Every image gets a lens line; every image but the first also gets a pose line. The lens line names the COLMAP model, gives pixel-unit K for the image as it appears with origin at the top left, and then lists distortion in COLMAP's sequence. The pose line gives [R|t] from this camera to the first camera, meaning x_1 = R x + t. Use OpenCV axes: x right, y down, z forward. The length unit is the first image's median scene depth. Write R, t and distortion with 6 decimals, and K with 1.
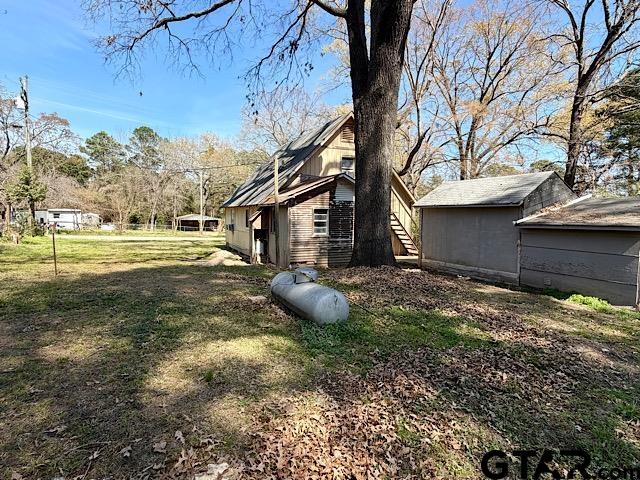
lens RADIAL K [[254.3, 0, 317.8], [0, 254.3, 238.0], [0, 0, 1]] dist [-0.001806, -0.000168]
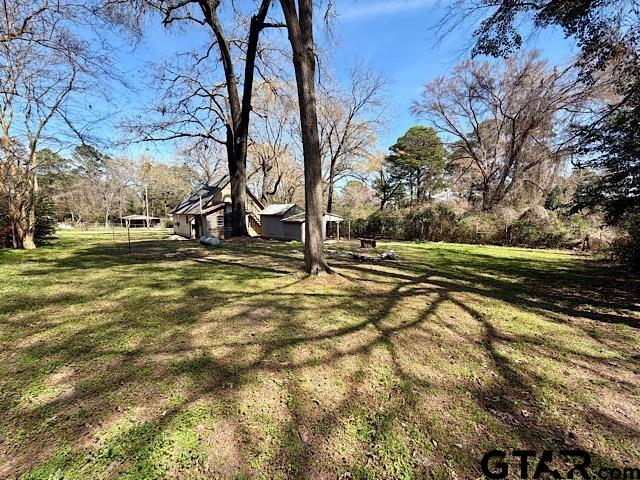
lens RADIAL K [[254.3, 0, 317.8], [0, 254.3, 238.0], [0, 0, 1]] dist [-0.001806, -0.000168]
pose [[0.967523, -0.036503, 0.250134, 0.284630], [0.030649, 0.999158, 0.027262, 0.061092], [-0.250919, -0.018710, 0.967827, -1.553497]]
